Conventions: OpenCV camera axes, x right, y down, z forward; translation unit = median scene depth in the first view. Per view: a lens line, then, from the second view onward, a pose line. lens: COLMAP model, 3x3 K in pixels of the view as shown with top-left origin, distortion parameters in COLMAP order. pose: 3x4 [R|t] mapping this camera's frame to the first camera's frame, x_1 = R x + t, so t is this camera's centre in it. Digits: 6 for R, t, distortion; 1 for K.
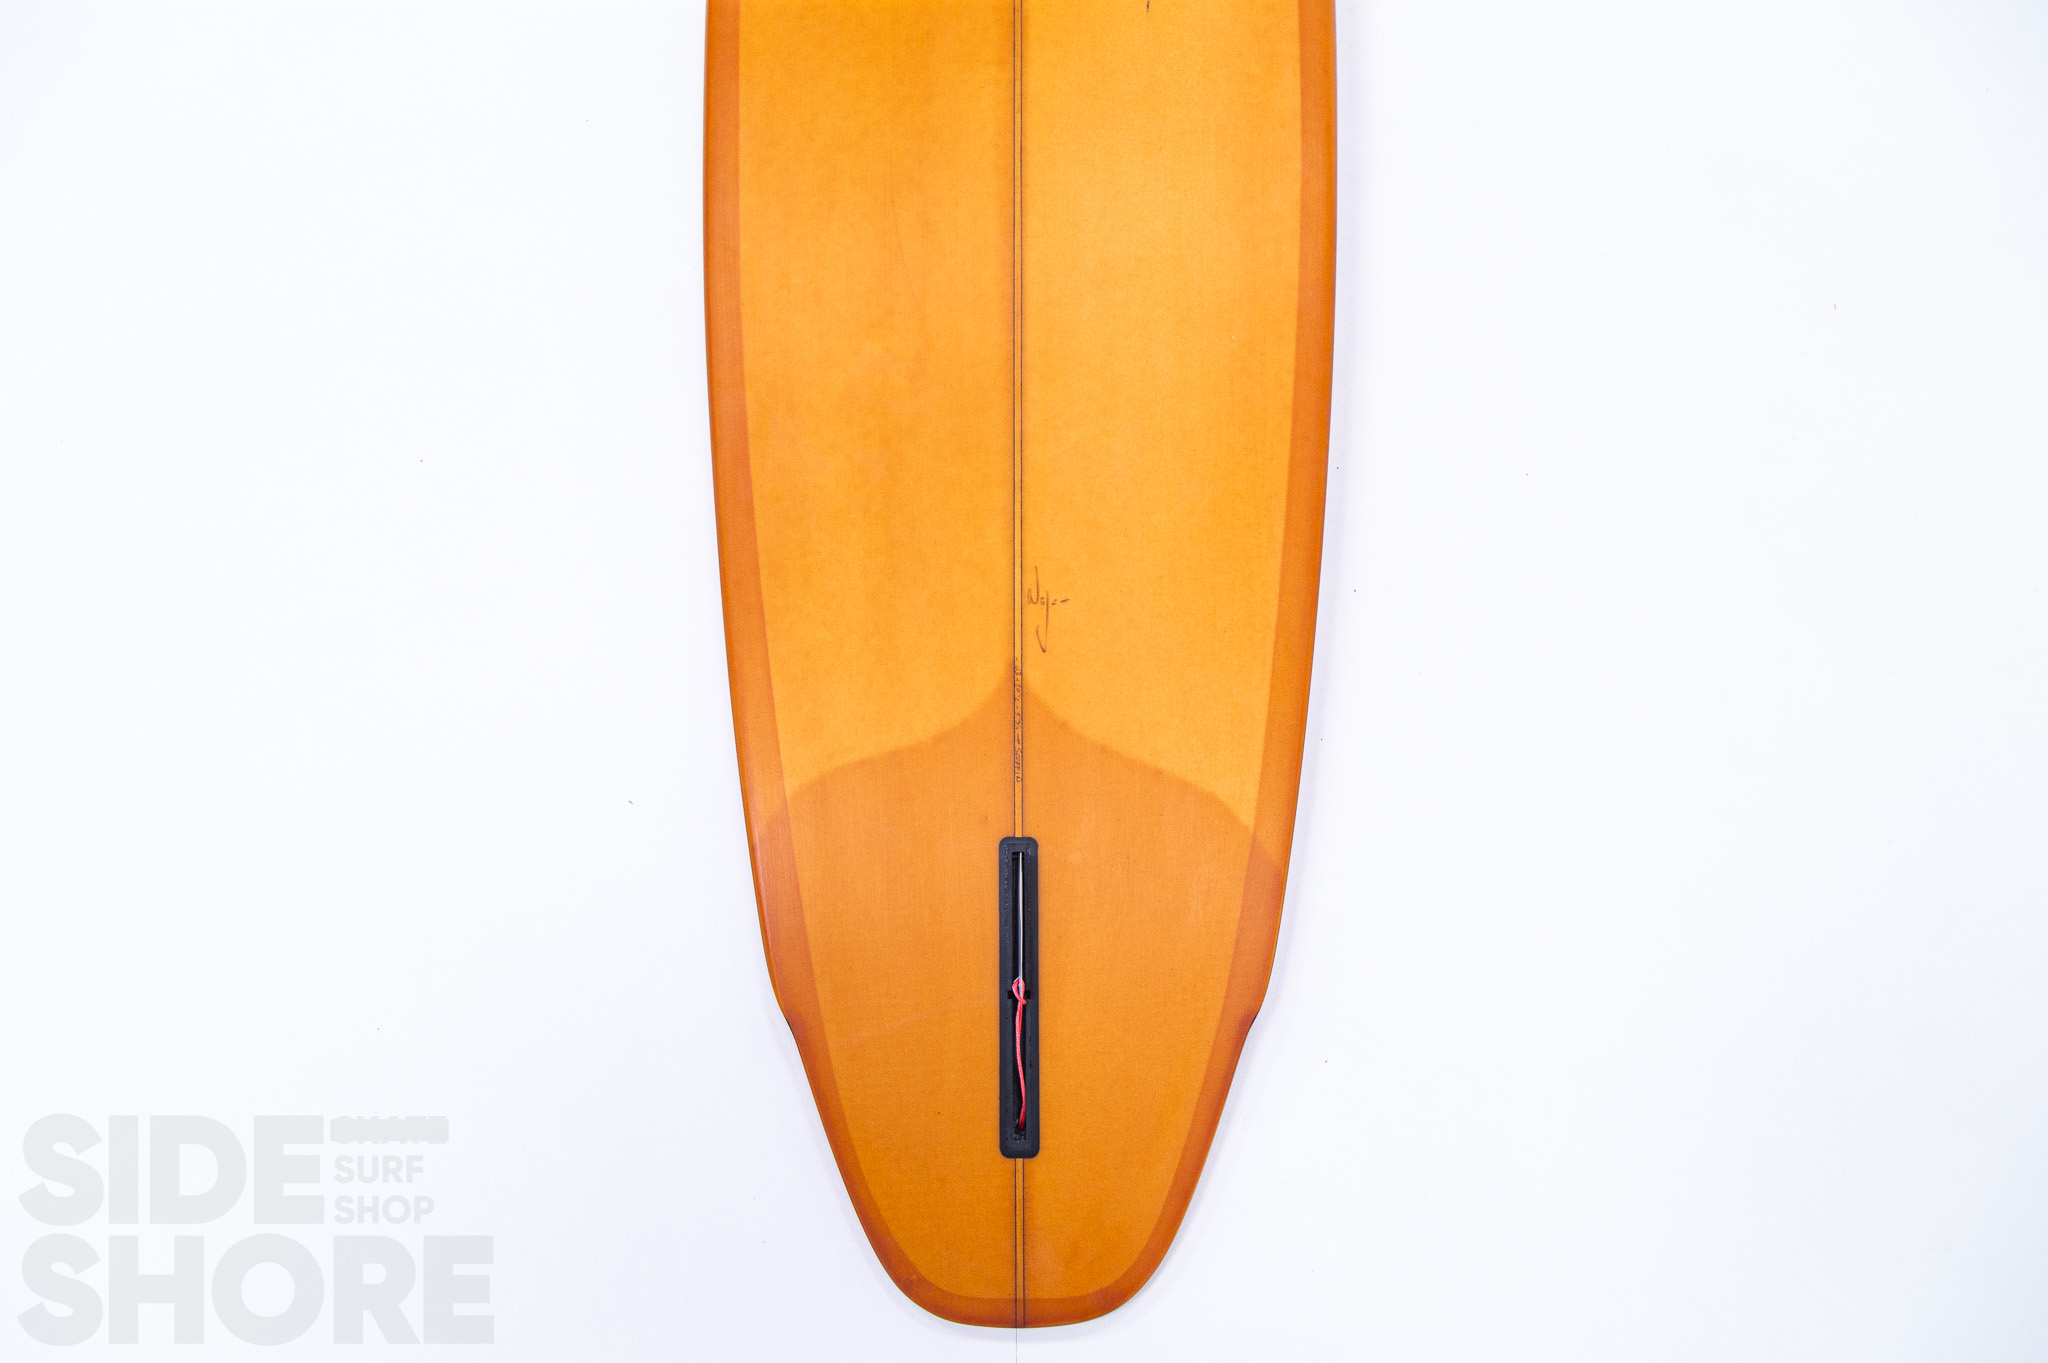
lens RADIAL K [[1449.6, 0, 1025.5], [0, 1449.6, 691.4], [0, 0, 1]] dist [0.041594, 0.001158]
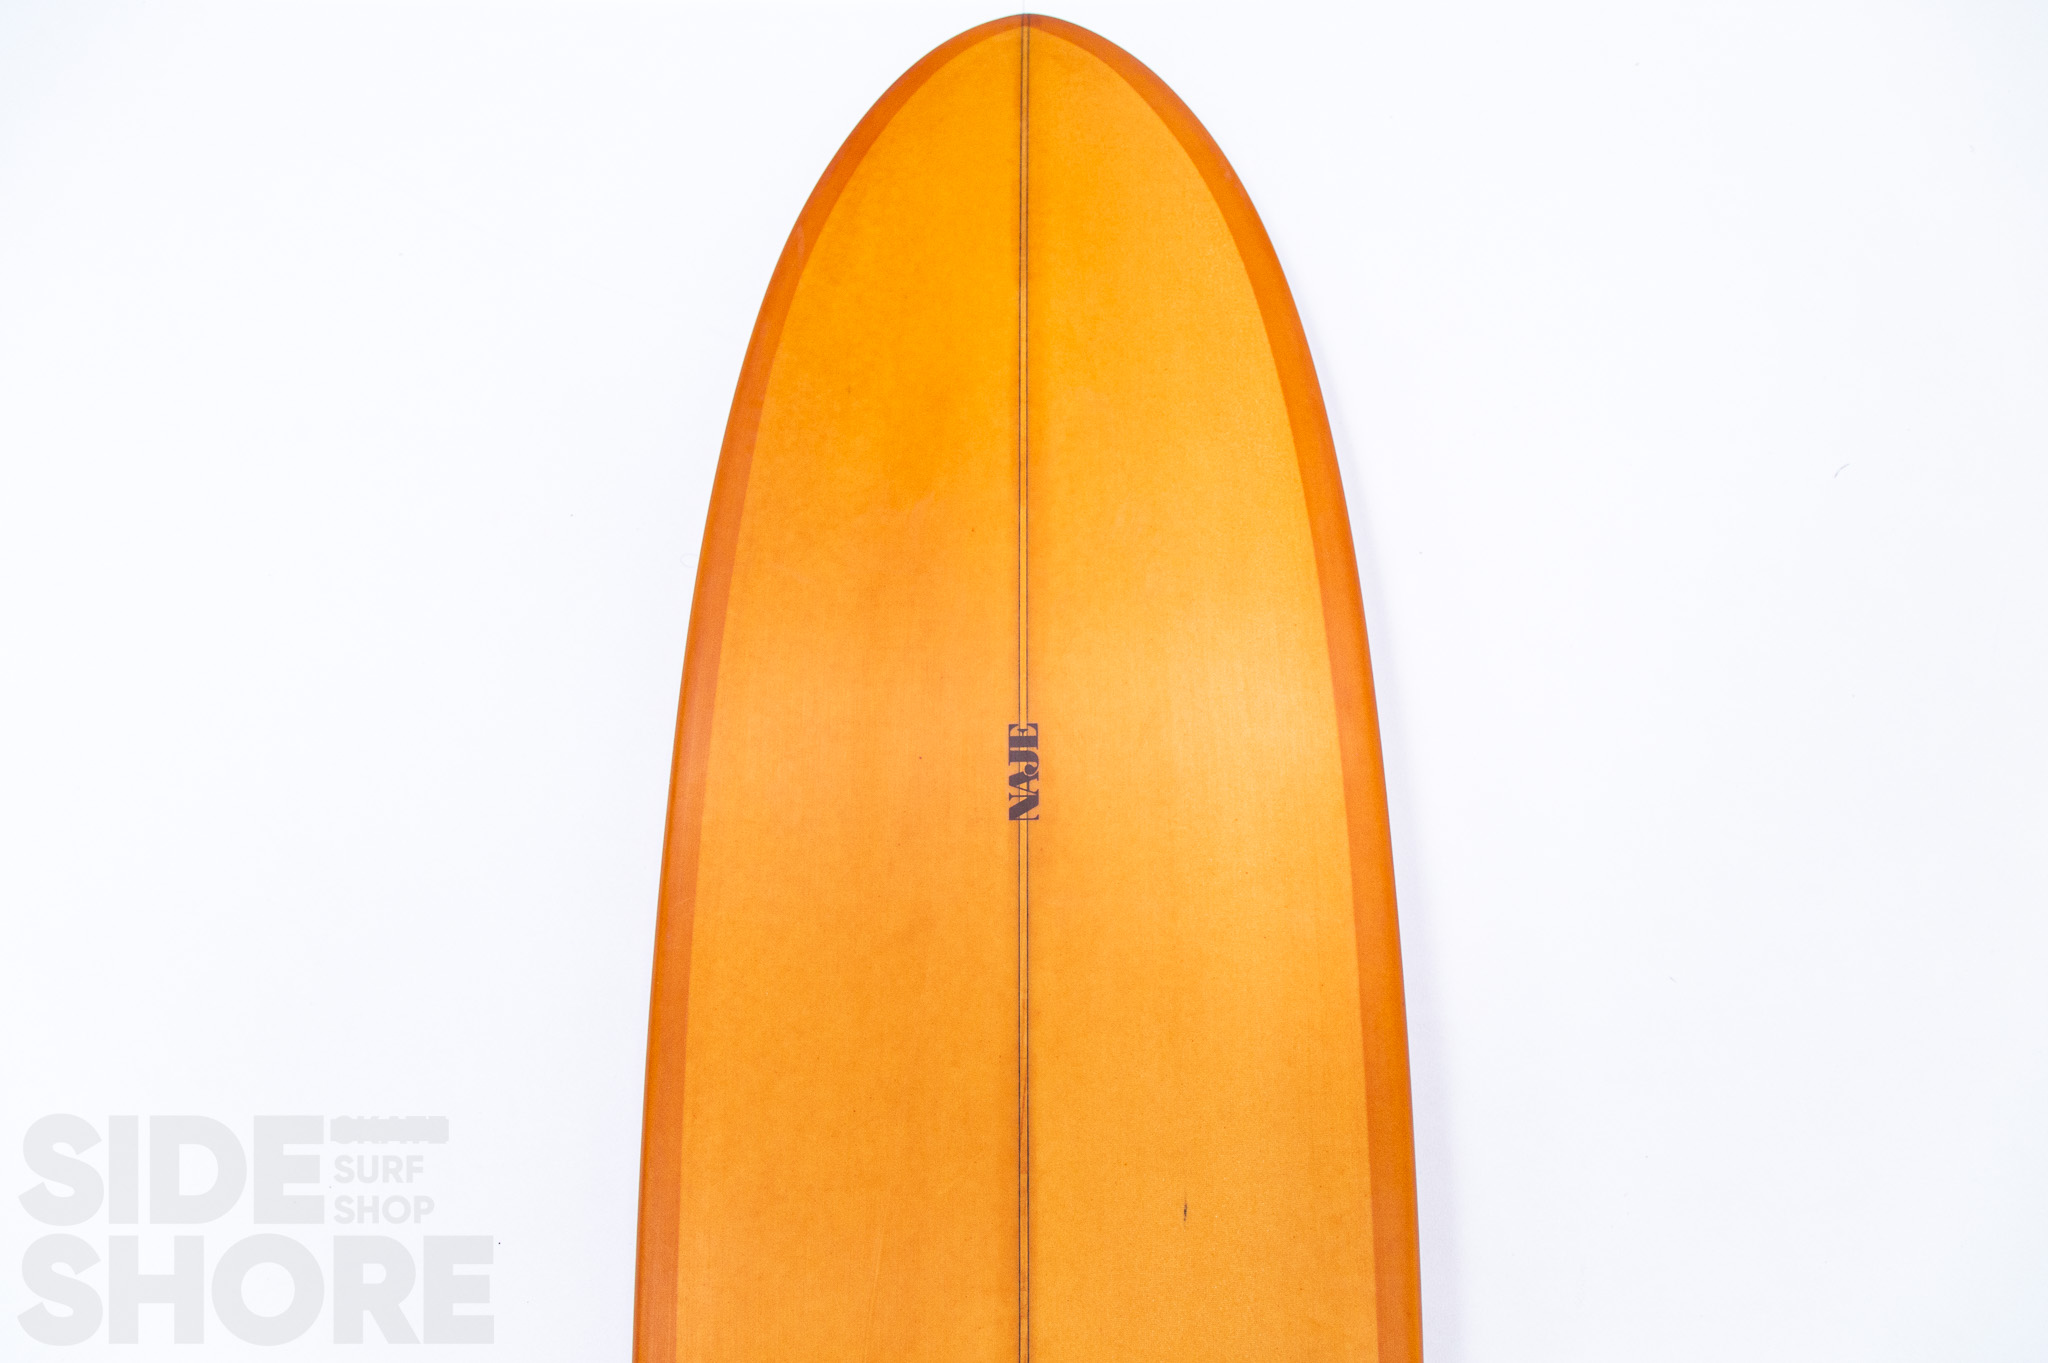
lens RADIAL K [[1449.6, 0, 1026.5], [0, 1449.6, 674.8], [0, 0, 1]] dist [0.041594, 0.001158]
pose [[0.999981, 0.005636, -0.002322, -0.003912], [-0.005622, 0.999966, 0.006071, -0.773653], [0.002356, -0.006057, 0.999979, 0.198254]]
